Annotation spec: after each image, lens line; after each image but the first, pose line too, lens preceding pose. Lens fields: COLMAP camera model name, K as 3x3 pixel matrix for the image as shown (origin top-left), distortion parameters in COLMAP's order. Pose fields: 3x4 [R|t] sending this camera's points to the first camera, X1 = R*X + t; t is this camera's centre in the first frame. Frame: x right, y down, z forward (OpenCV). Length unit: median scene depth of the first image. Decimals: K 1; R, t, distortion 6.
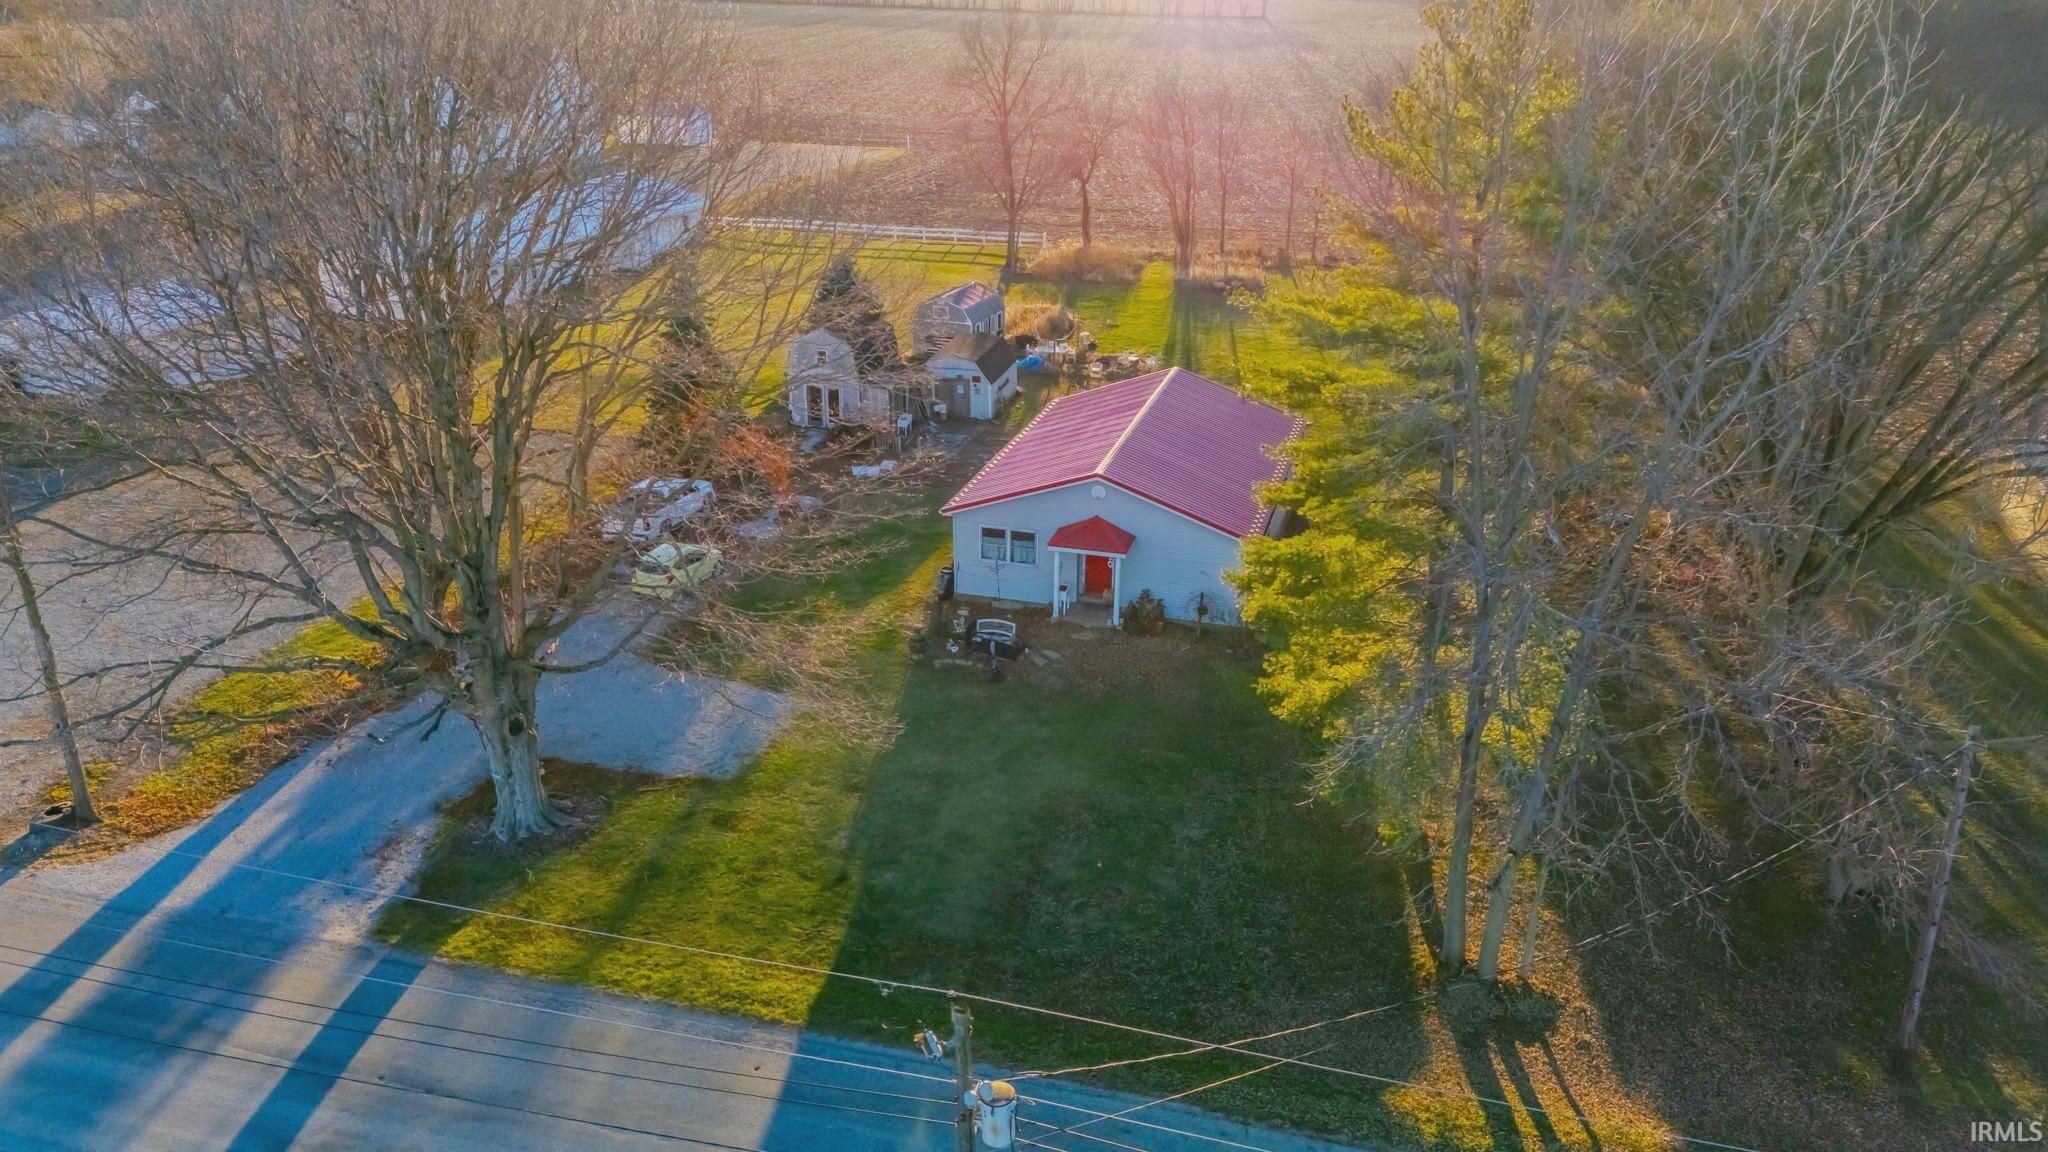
lens RADIAL K [[1536.5, 0, 1024.0], [0, 1536.5, 576.0], [0, 0, 1]] dist [0.002143, 0.000061]
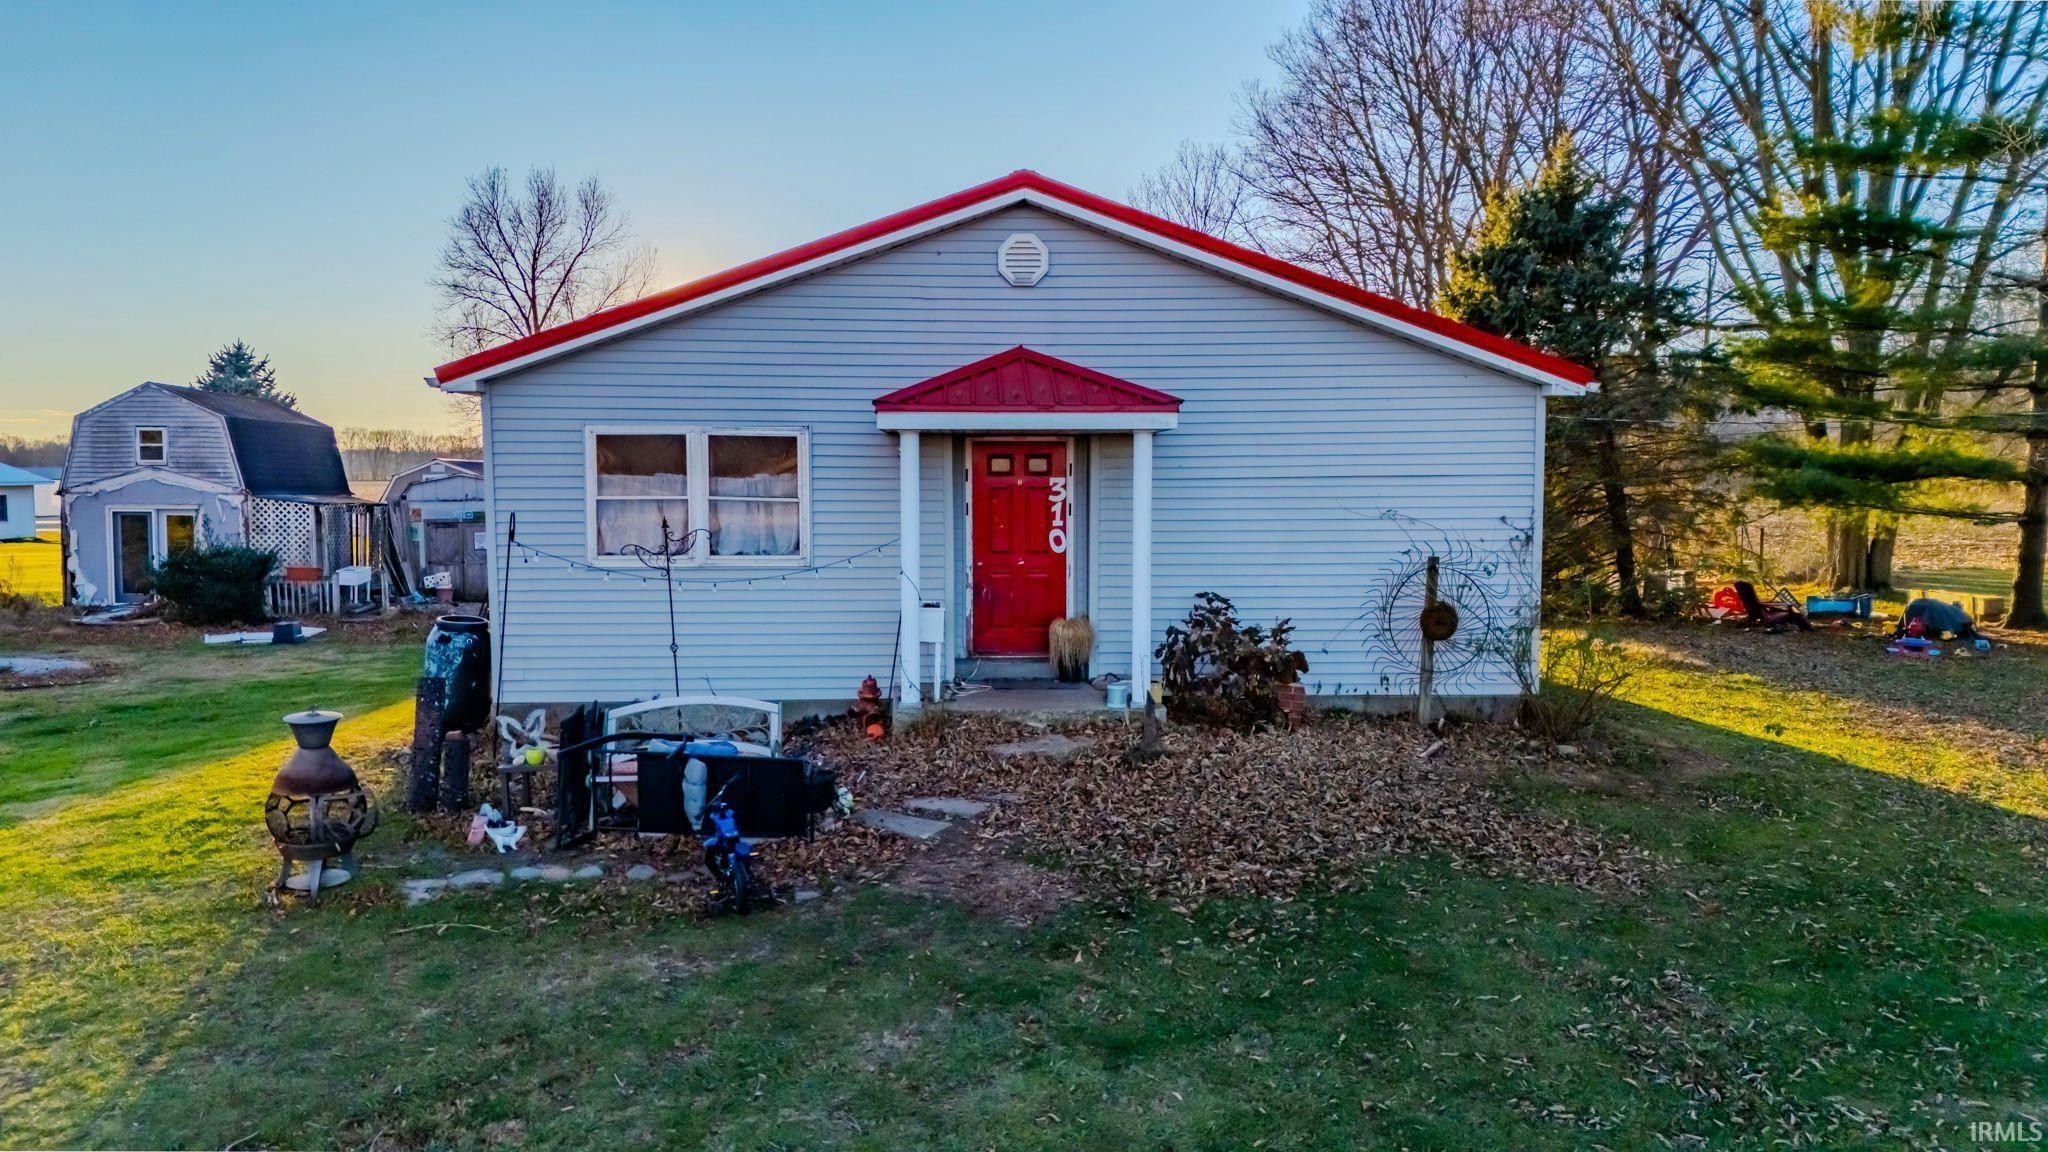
lens RADIAL K [[1536.5, 0, 1024.0], [0, 1536.5, 576.0], [0, 0, 1]] dist [0.002143, 0.000061]
pose [[0.951500, -0.029336, 0.306246, -0.039776], [0.124869, 0.946587, -0.297290, 0.083885], [-0.281167, 0.321112, 0.904341, 0.747986]]
